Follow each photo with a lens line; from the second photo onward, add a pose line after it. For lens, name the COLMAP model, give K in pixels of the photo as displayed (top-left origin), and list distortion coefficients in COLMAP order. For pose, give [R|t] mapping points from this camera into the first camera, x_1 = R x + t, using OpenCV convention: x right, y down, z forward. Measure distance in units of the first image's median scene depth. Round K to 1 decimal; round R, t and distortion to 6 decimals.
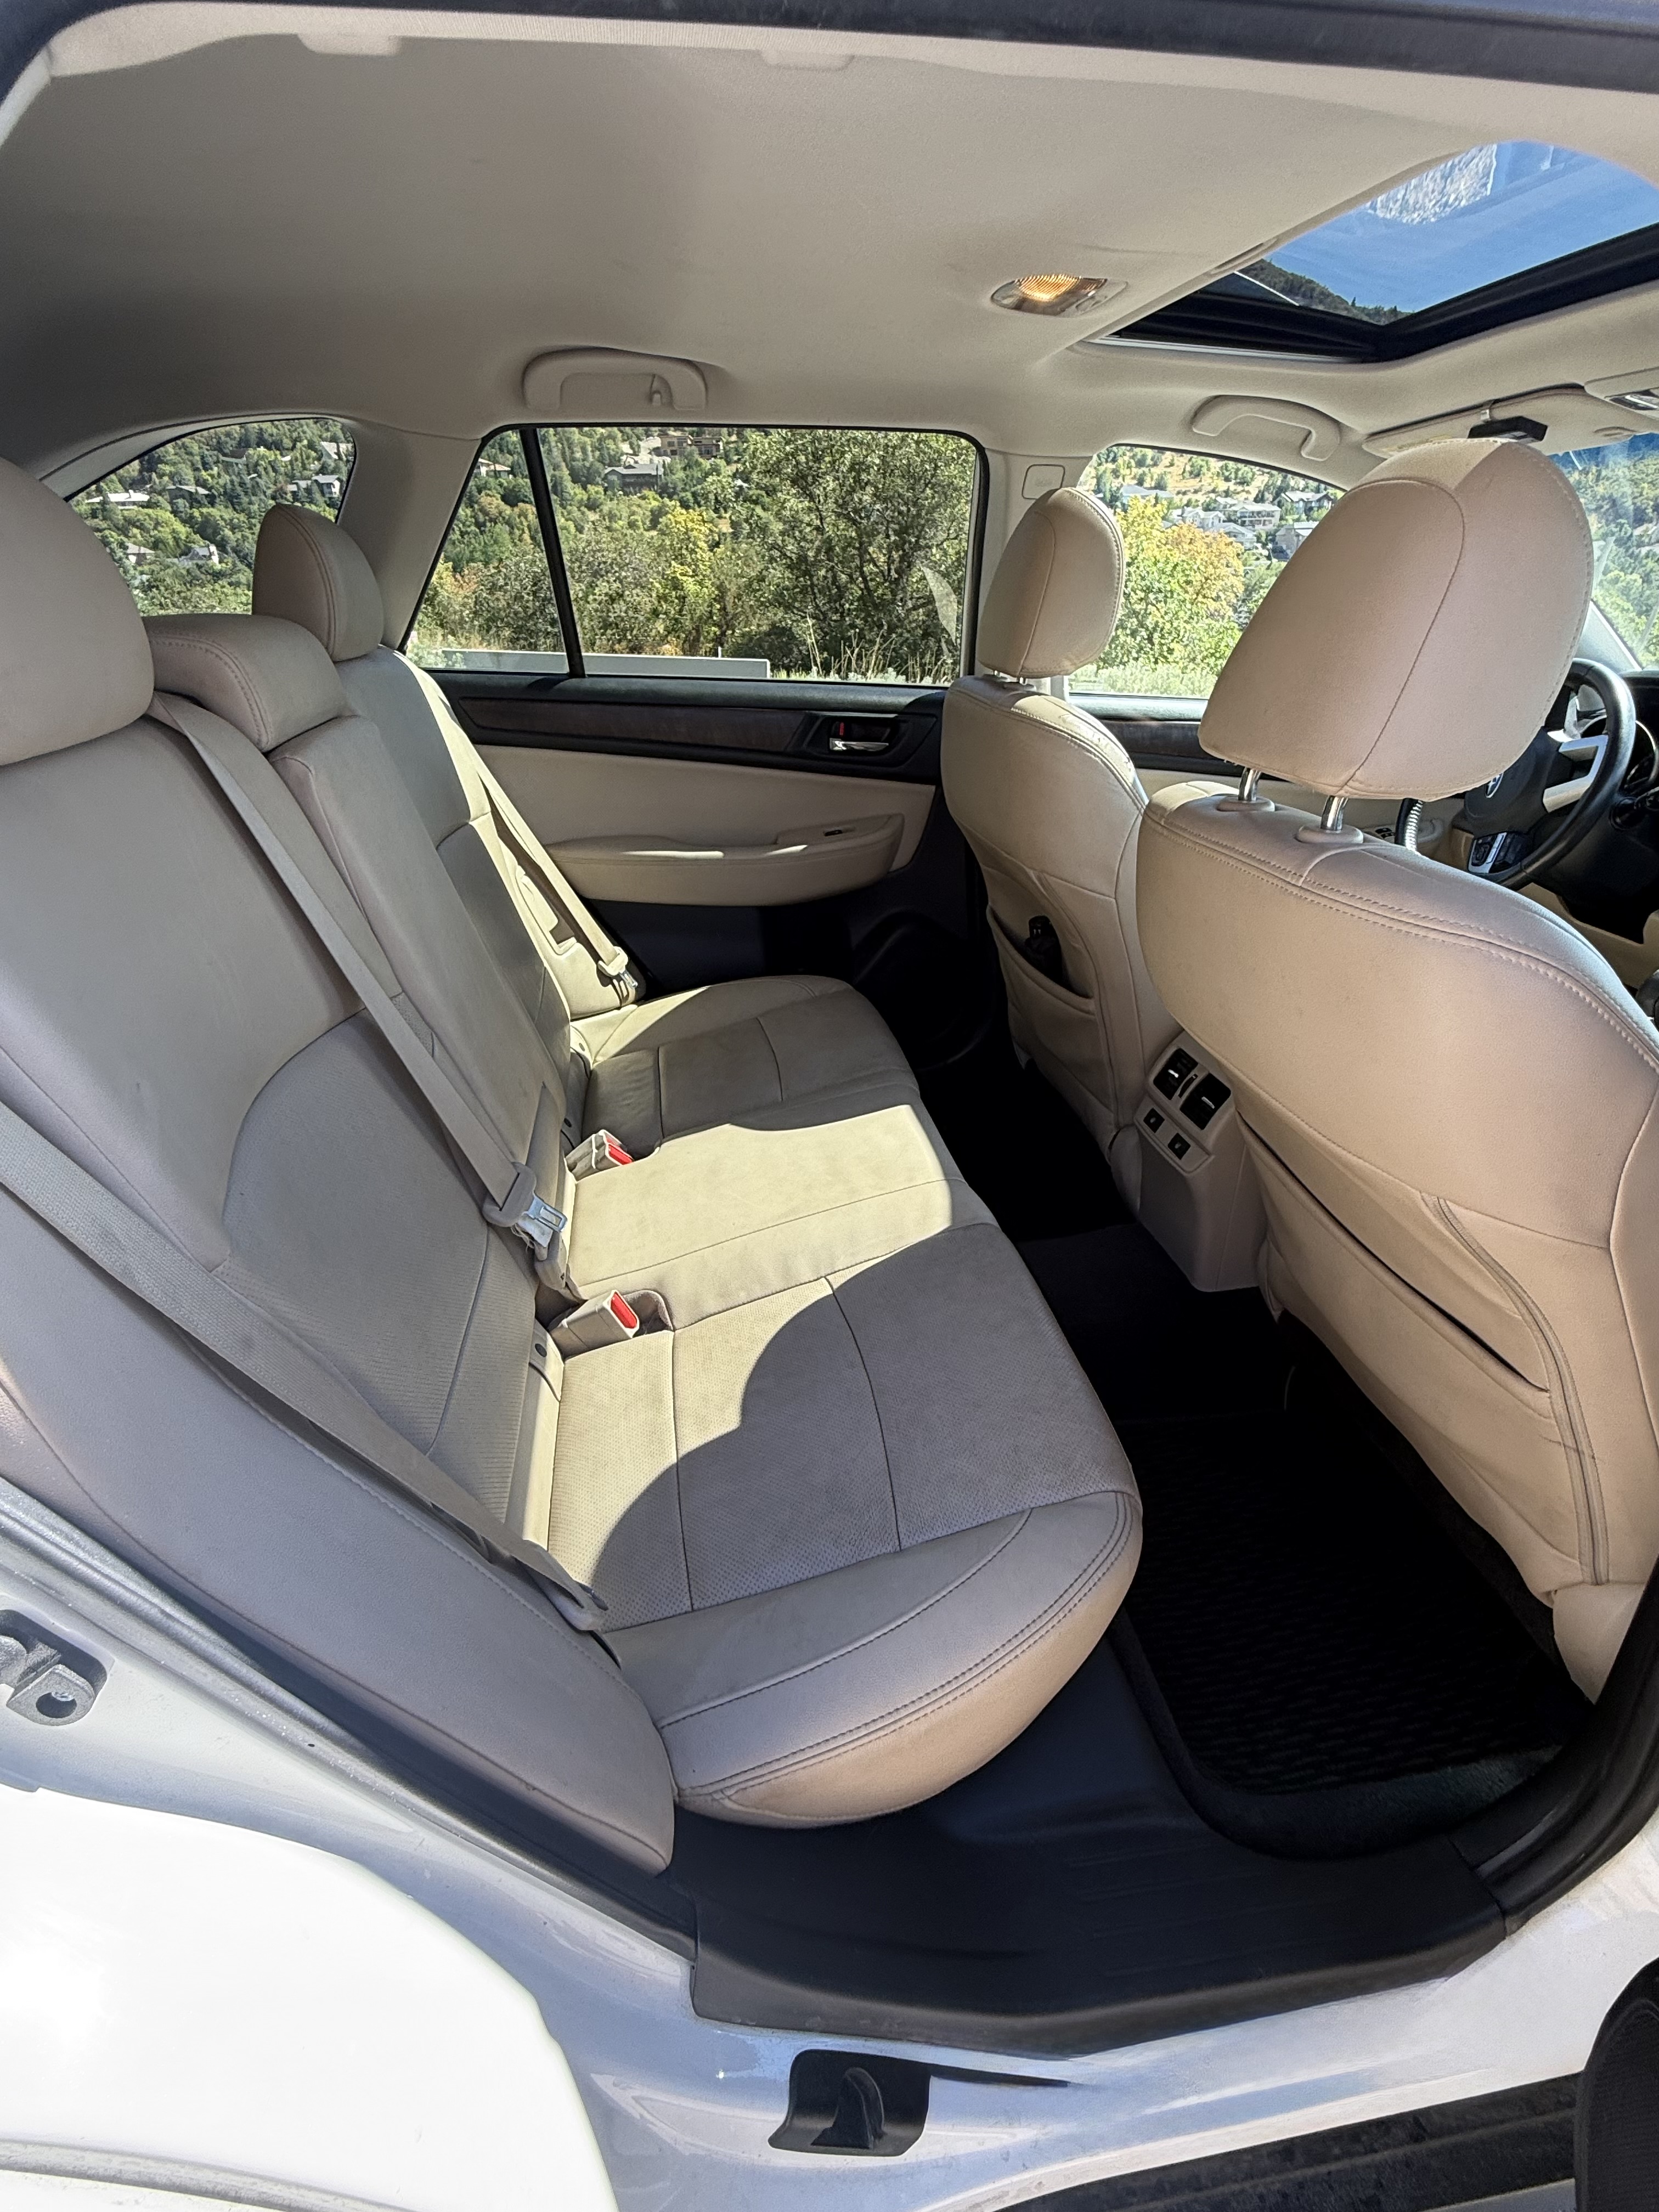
lens RADIAL K [[1083.6, 0, 833.7], [0, 1083.6, 1107.4], [0, 0, 1]] dist [-0.001562, 0.000769]
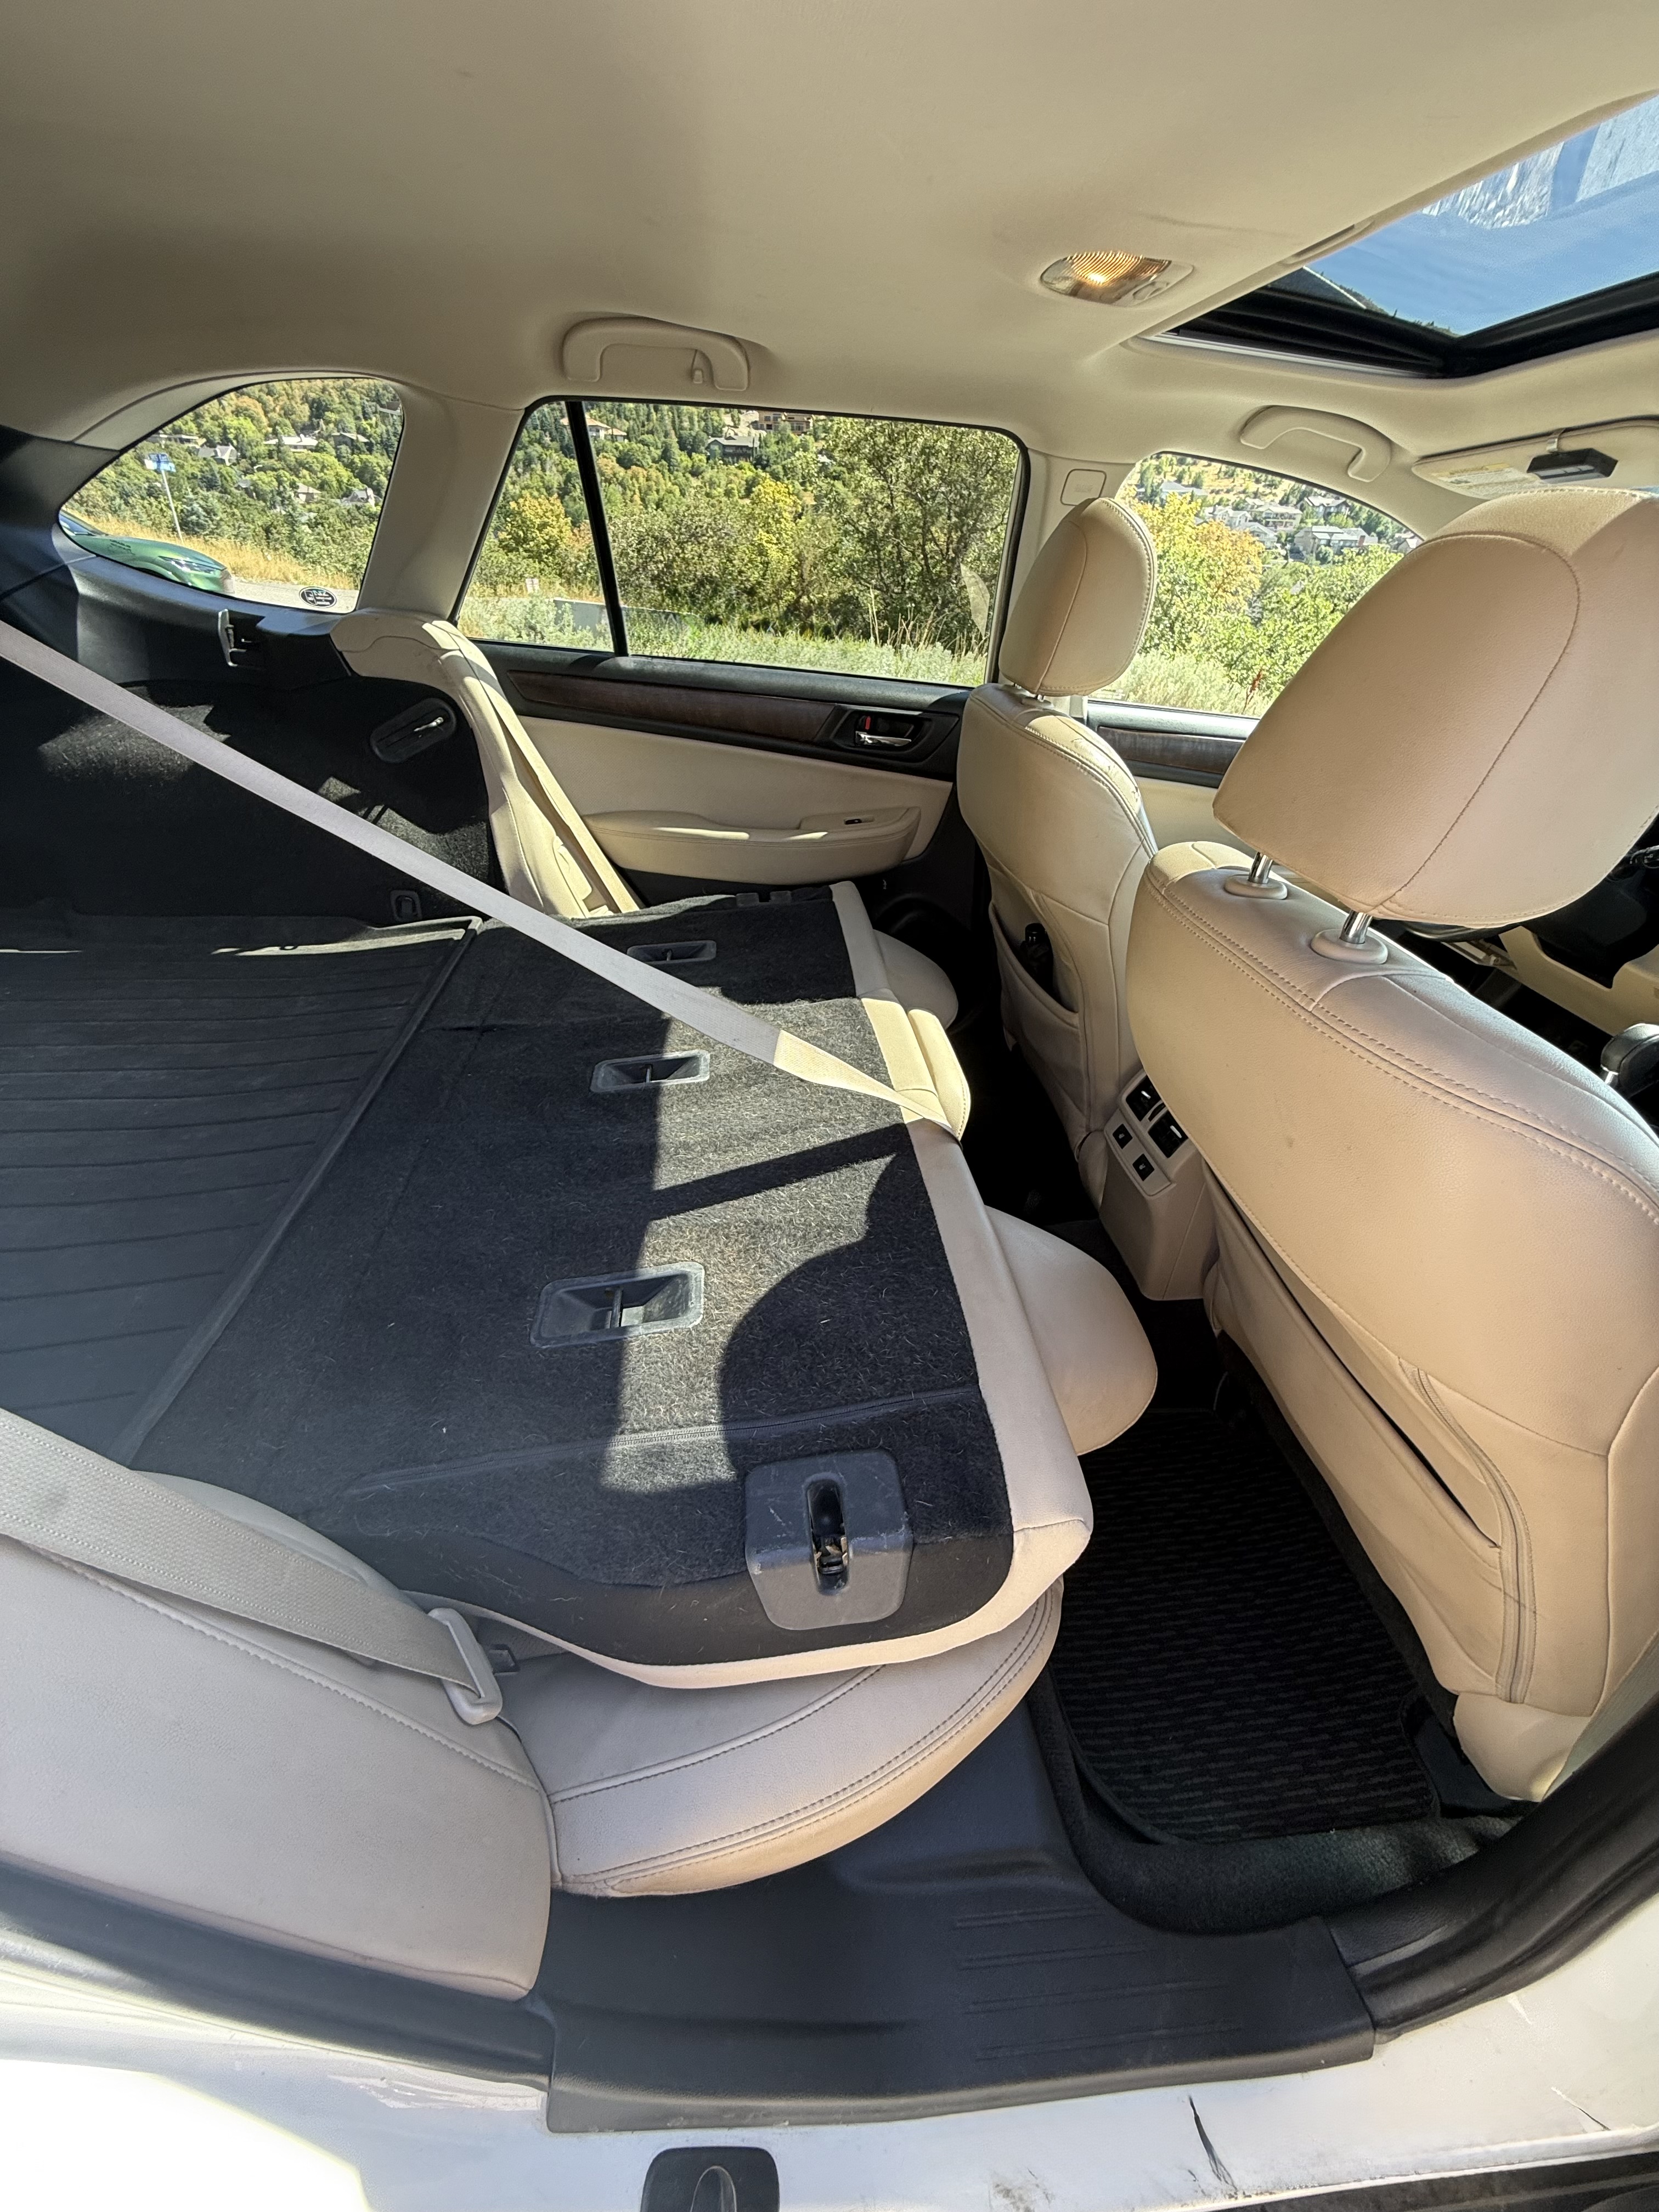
lens RADIAL K [[889.5, 0, 829.5], [0, 889.5, 1106.0], [0, 0, 1]] dist [-0.000047, -0.000694]
pose [[0.996311, 0.080735, -0.029096, 0.023402], [-0.077275, 0.991465, 0.105004, -0.061777], [0.037325, -0.102369, 0.994046, 0.090333]]
